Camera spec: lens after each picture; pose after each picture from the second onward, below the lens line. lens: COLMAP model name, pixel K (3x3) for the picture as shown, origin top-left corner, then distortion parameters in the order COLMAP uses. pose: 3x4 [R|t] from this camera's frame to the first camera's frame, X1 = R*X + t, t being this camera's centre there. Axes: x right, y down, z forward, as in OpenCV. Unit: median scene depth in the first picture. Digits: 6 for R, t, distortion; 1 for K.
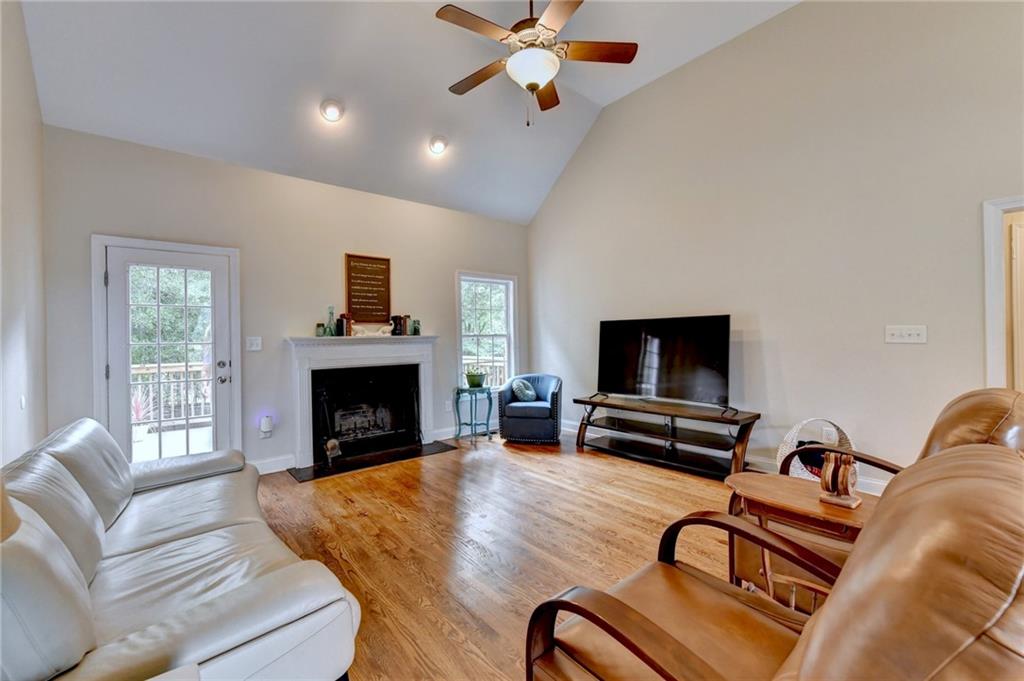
lens RADIAL K [[426.9, 0, 498.6], [0, 426.9, 336.7], [0, 0, 1]] dist [-0.003632, -0.001179]
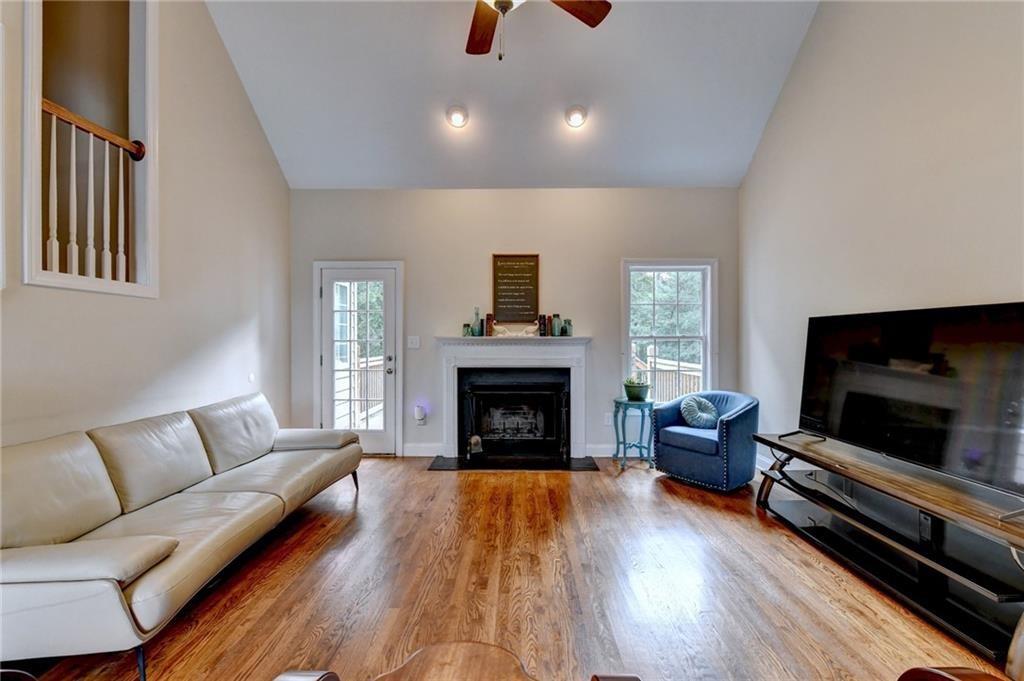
lens RADIAL K [[426.9, 0, 508.2], [0, 426.9, 341.4], [0, 0, 1]] dist [-0.003632, -0.001179]
pose [[0.764069, 0.019583, -0.644838, 0.318647], [-0.011935, 0.999797, 0.016221, -0.006011], [0.645025, -0.004697, 0.764147, 0.246249]]
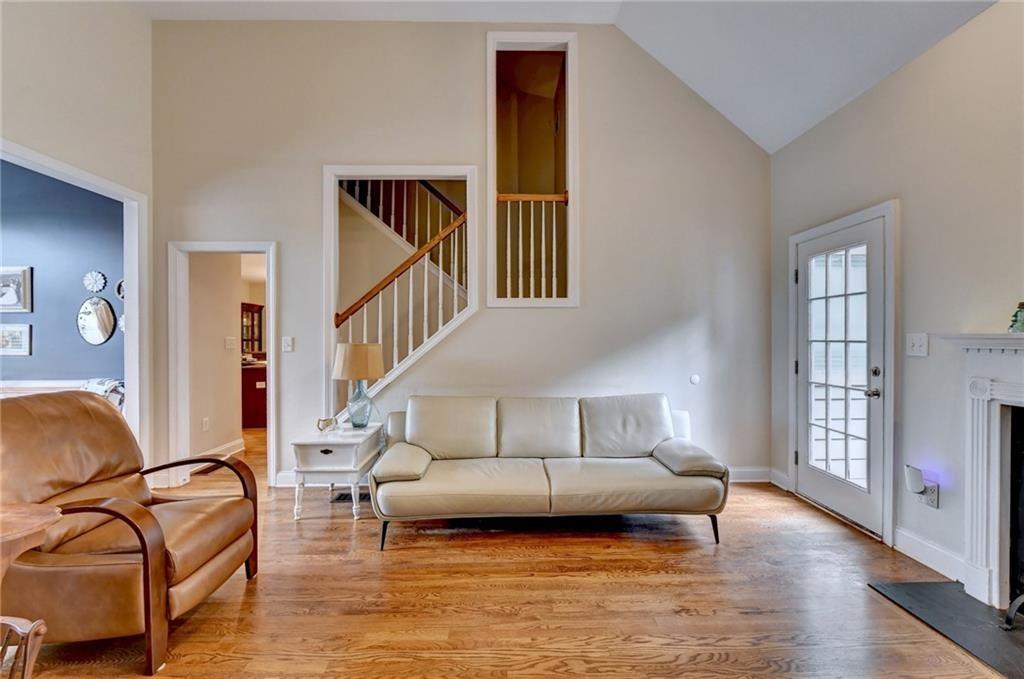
lens RADIAL K [[426.9, 0, 513.2], [0, 426.9, 339.0], [0, 0, 1]] dist [-0.003632, -0.001179]
pose [[-0.606922, 0.020218, -0.794504, 0.229949], [0.013991, 0.999793, 0.014754, -0.006860], [0.794638, -0.002162, -0.607079, 0.793639]]
